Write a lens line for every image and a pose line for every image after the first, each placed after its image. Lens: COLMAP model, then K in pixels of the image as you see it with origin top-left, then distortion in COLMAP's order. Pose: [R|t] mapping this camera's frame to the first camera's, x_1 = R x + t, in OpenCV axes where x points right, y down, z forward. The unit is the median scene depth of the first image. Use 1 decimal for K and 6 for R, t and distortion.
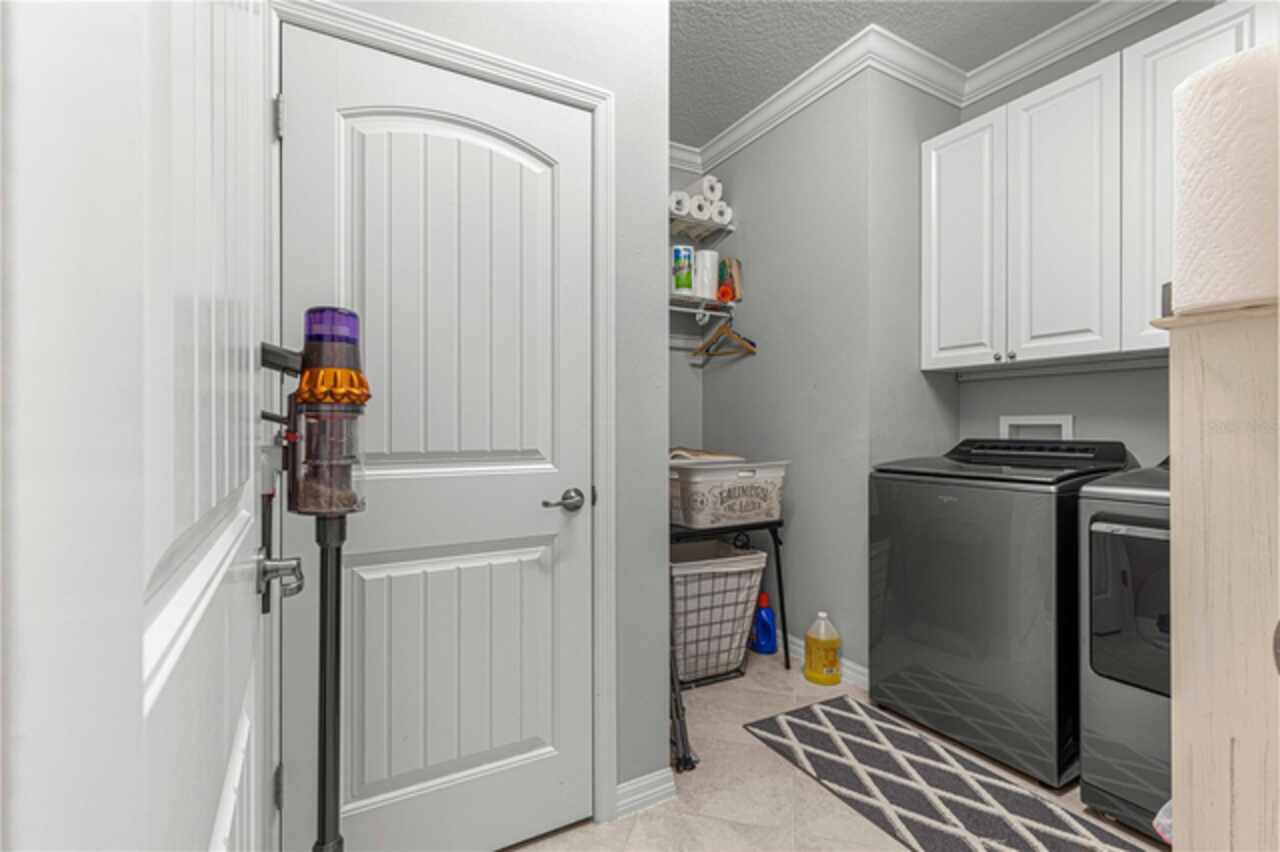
lens RADIAL K [[576.6, 0, 642.8], [0, 576.6, 427.3], [0, 0, 1]] dist [0.005295, 0.000042]
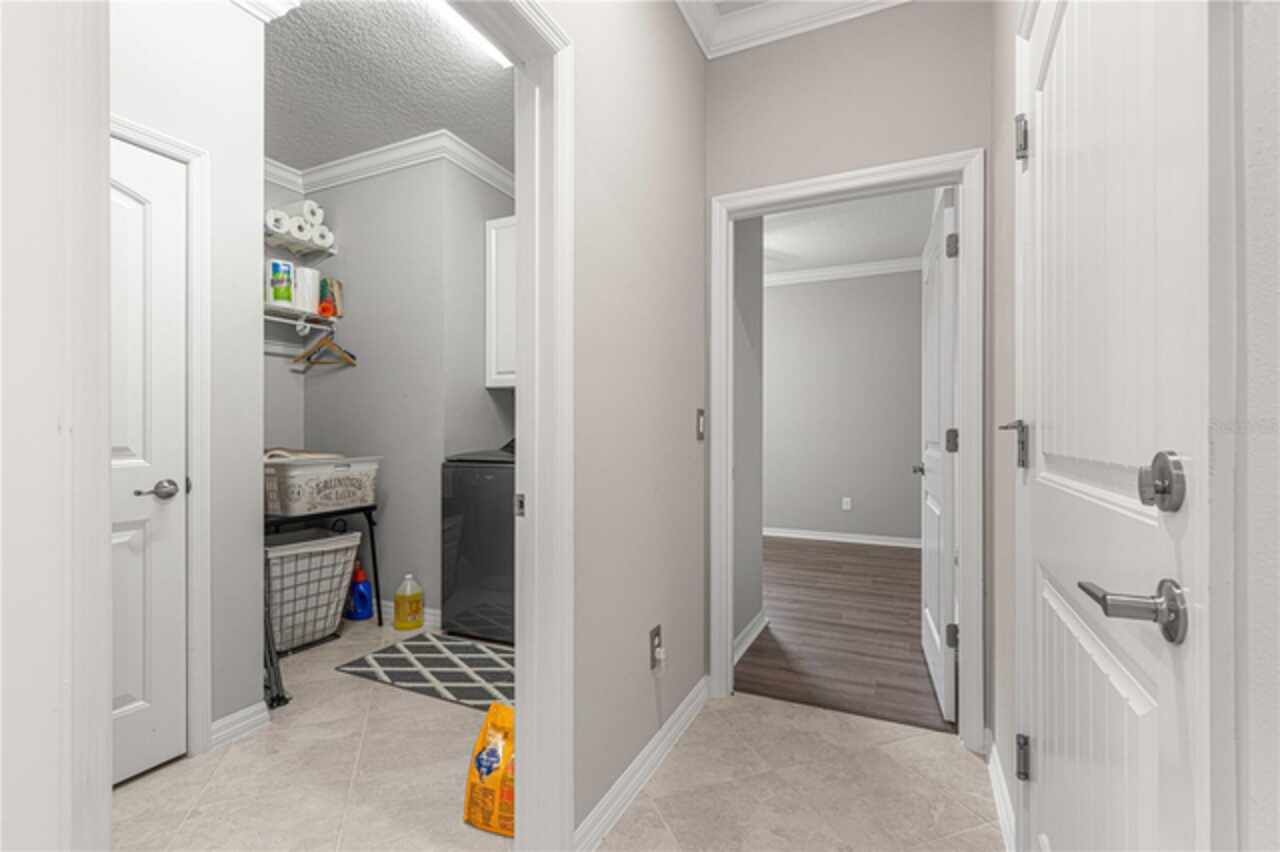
lens RADIAL K [[576.6, 0, 635.6], [0, 576.6, 428.8], [0, 0, 1]] dist [0.005295, 0.000042]
pose [[0.820385, 0.001201, 0.571811, -0.006586], [0.000736, 0.999995, -0.003156, 0.004241], [-0.571812, 0.003010, 0.820379, -0.341987]]
